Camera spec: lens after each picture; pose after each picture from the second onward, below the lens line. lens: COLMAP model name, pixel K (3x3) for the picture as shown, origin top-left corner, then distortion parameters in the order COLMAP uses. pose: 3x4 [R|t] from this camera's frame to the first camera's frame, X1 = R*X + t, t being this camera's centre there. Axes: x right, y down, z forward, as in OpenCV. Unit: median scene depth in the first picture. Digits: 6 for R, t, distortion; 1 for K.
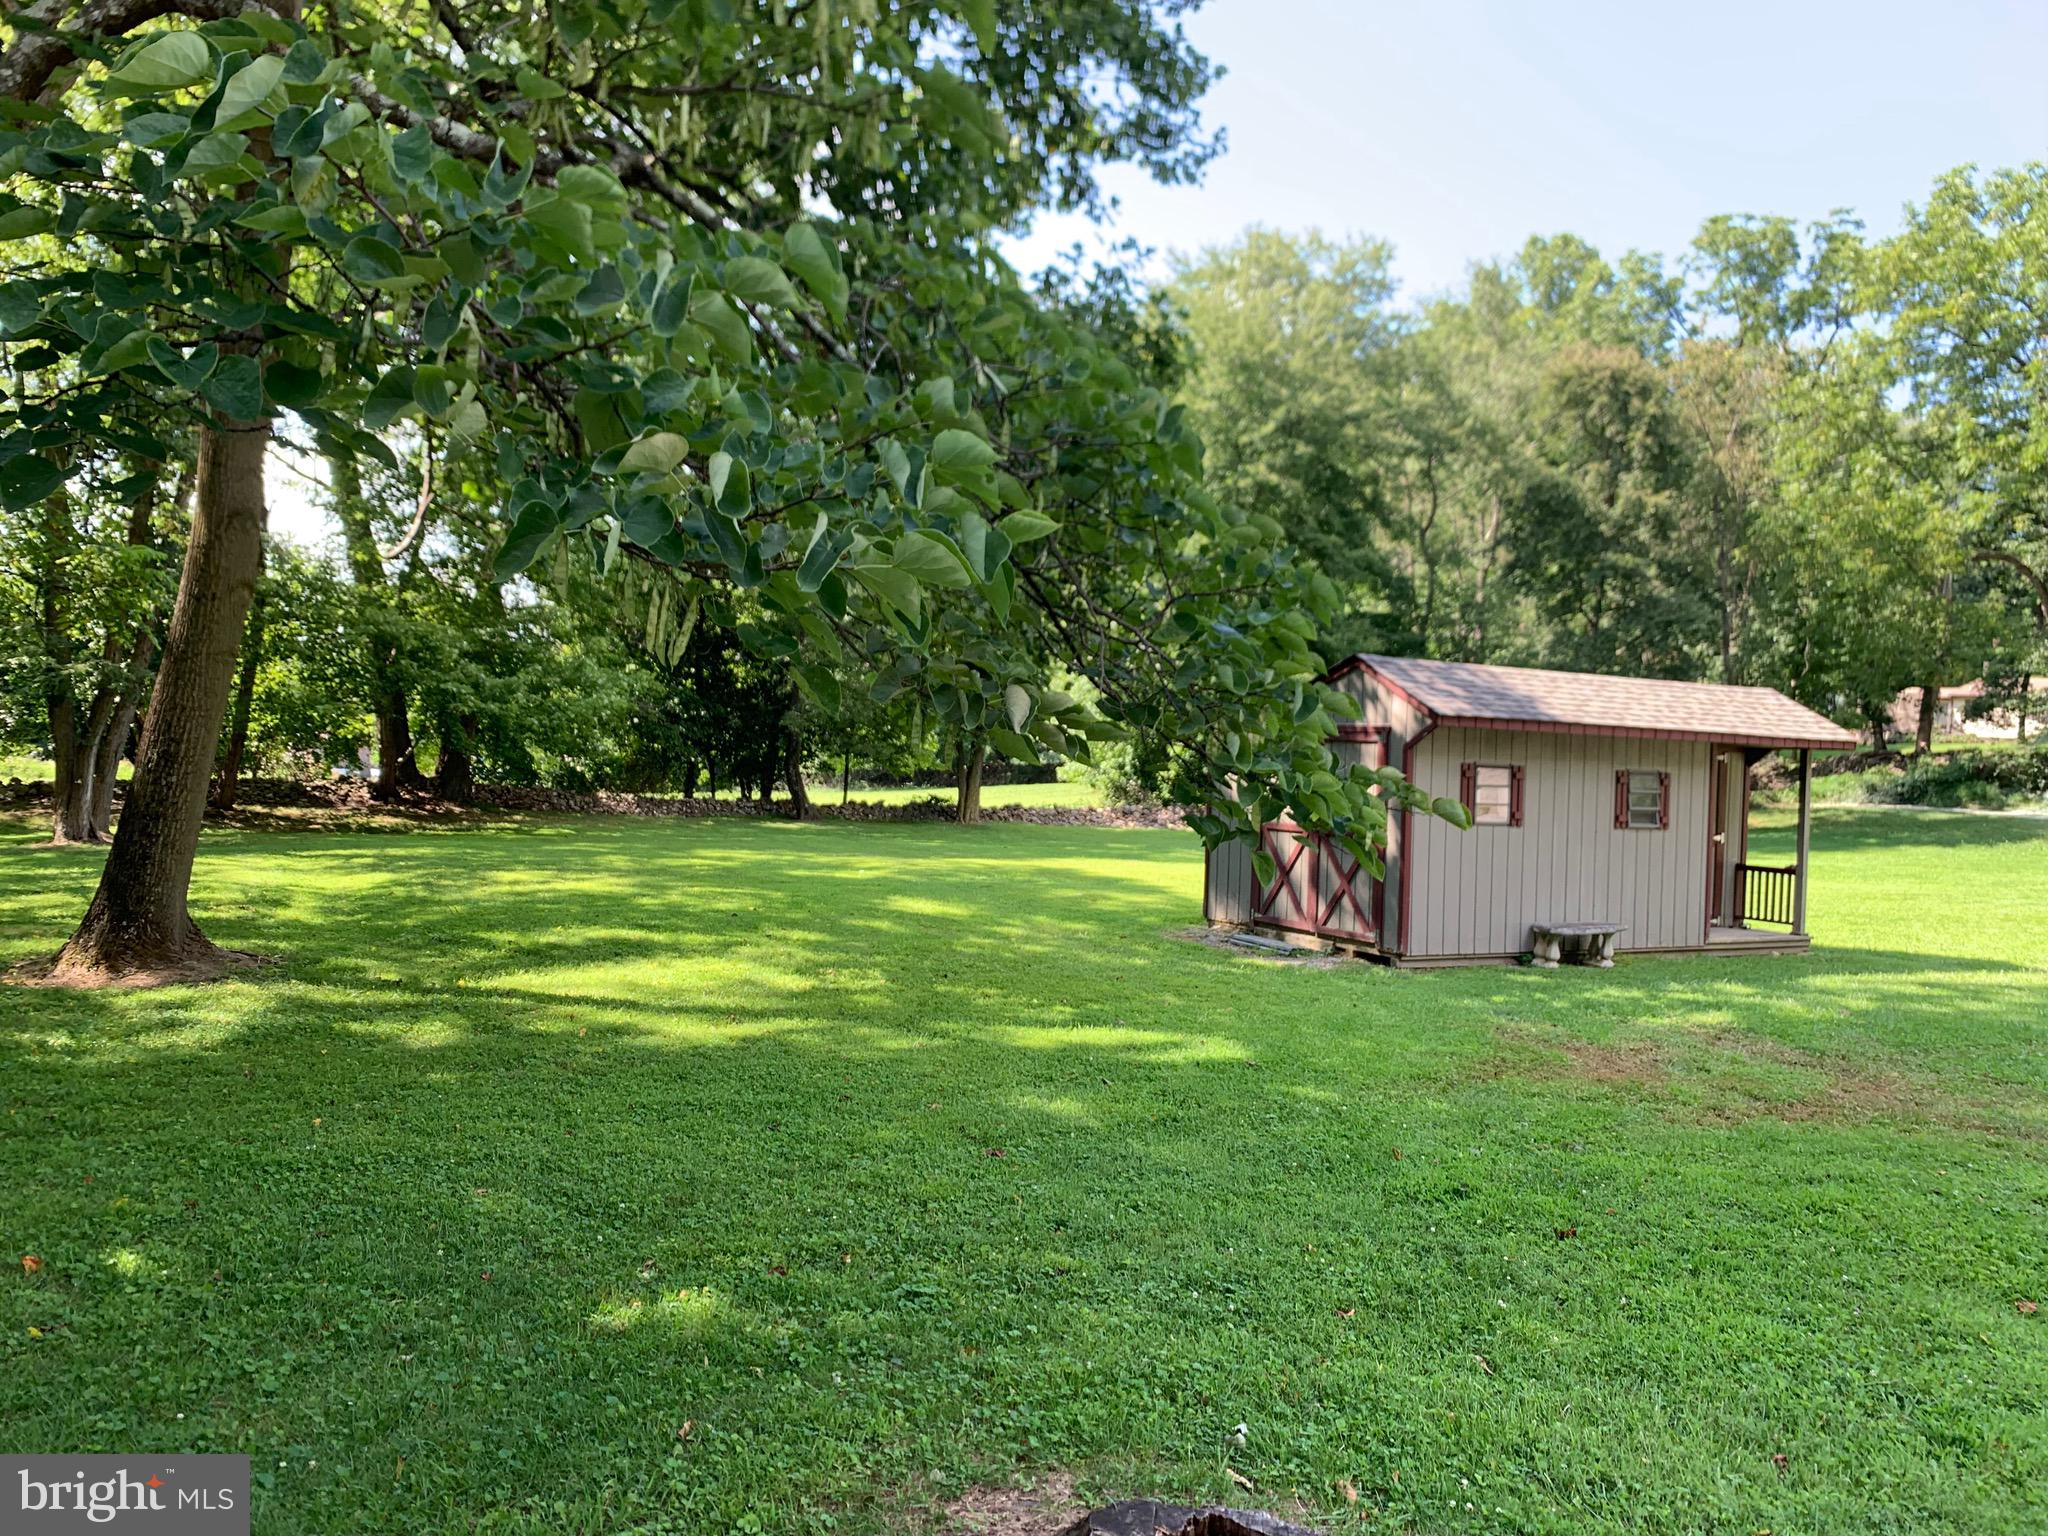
lens RADIAL K [[1555.5, 0, 1024.1], [0, 1555.5, 770.6], [0, 0, 1]] dist [0.004213, 0.000229]
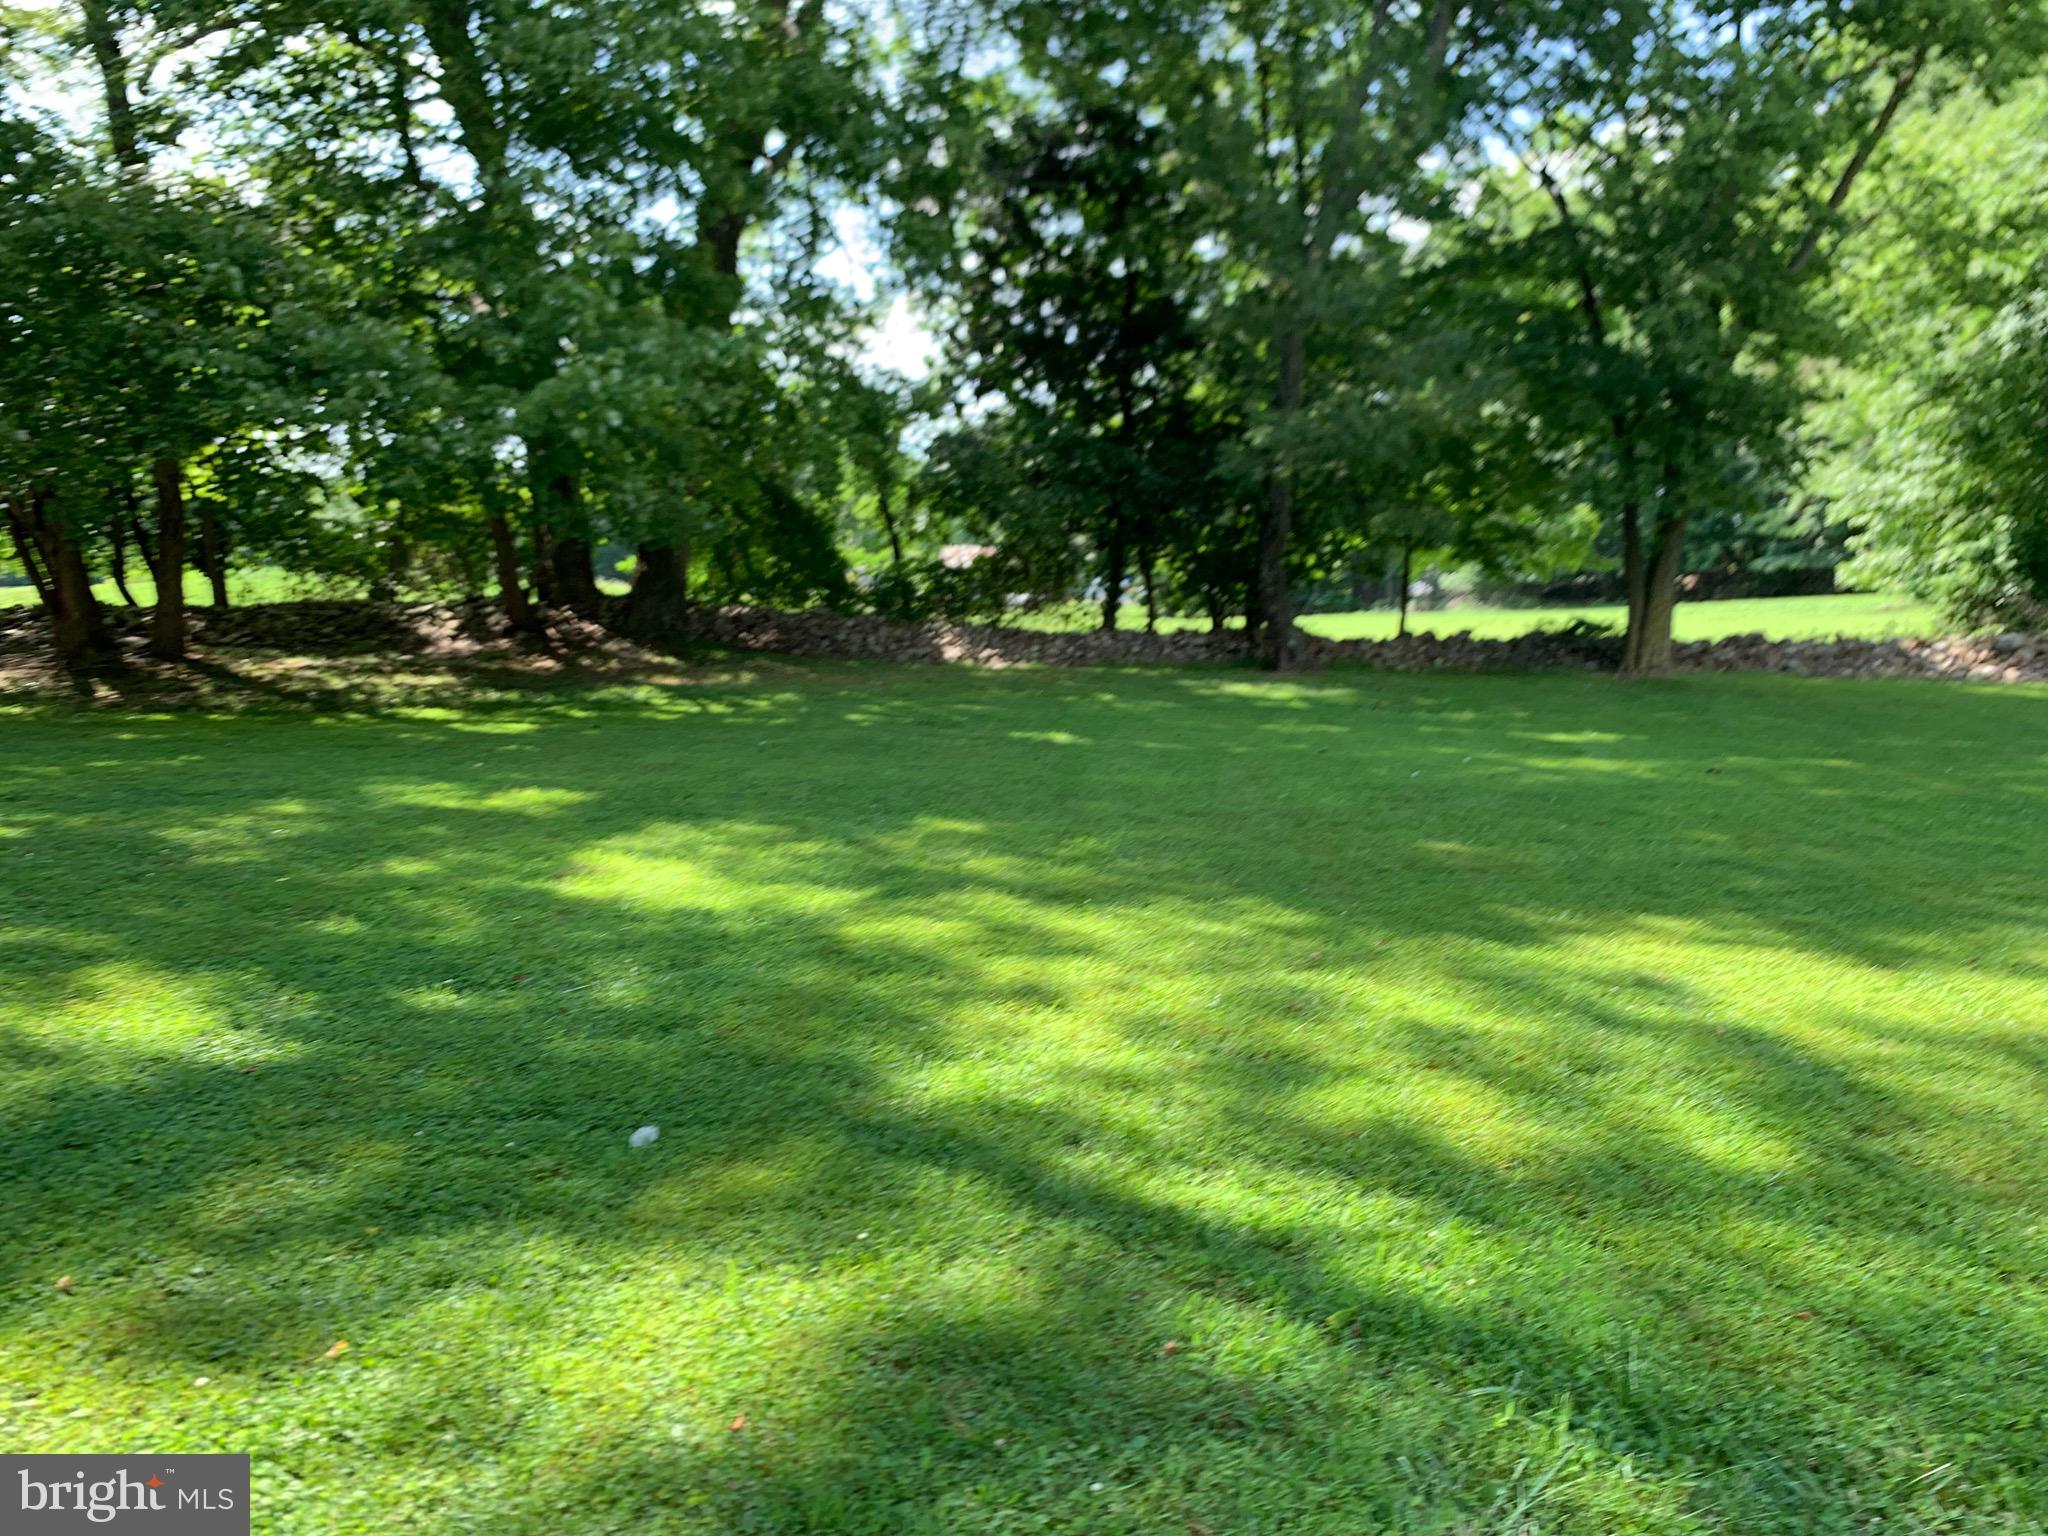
lens RADIAL K [[1555.5, 0, 1024.6], [0, 1555.5, 764.6], [0, 0, 1]] dist [0.004213, 0.000229]
pose [[0.900493, 0.026674, -0.434053, 0.004007], [0.017226, 0.995146, 0.096892, 0.010335], [0.434530, -0.094727, 0.895662, 0.424190]]
